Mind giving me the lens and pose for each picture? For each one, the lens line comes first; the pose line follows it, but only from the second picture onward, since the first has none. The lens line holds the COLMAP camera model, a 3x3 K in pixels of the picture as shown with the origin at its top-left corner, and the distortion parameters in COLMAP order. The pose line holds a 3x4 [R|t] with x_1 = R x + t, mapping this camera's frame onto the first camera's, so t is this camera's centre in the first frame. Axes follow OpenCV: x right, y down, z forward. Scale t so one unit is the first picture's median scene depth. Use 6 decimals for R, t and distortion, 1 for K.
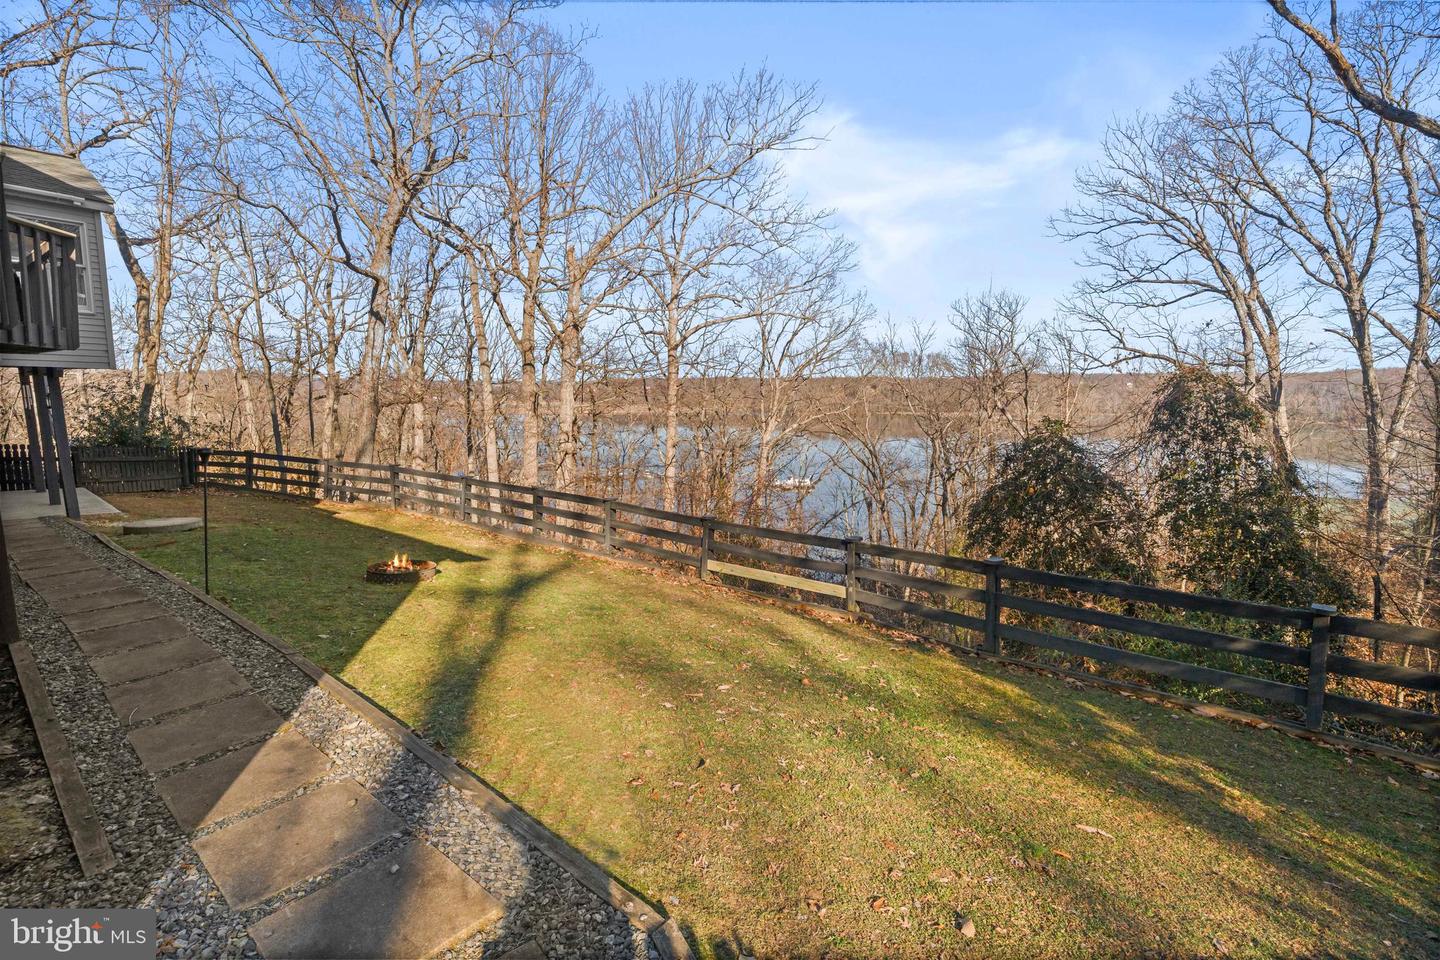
lens RADIAL K [[656.1, 0, 719.4], [0, 656.1, 479.7], [0, 0, 1]] dist [0.000044, 0.000010]
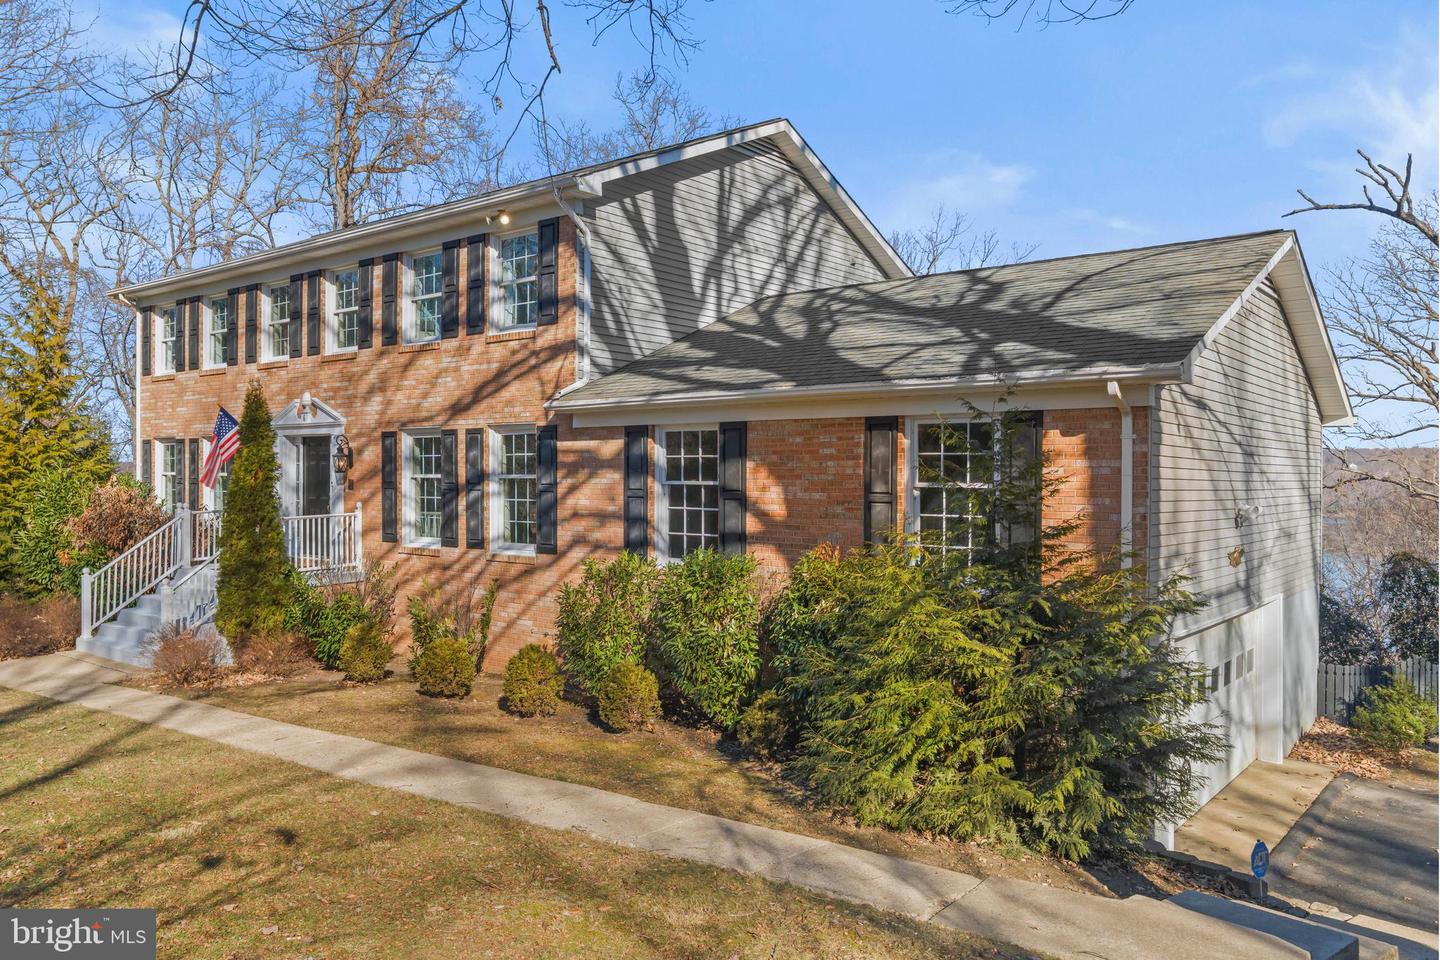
lens RADIAL K [[1023.2, 0, 720.4], [0, 1023.2, 478.6], [0, 0, 1]] dist [-0.001008, -0.000462]
pose [[0.999999, -0.000656, -0.001126, -0.893808], [0.000499, 0.990977, -0.134032, -0.015029], [0.001204, 0.134032, 0.990976, -1.420637]]
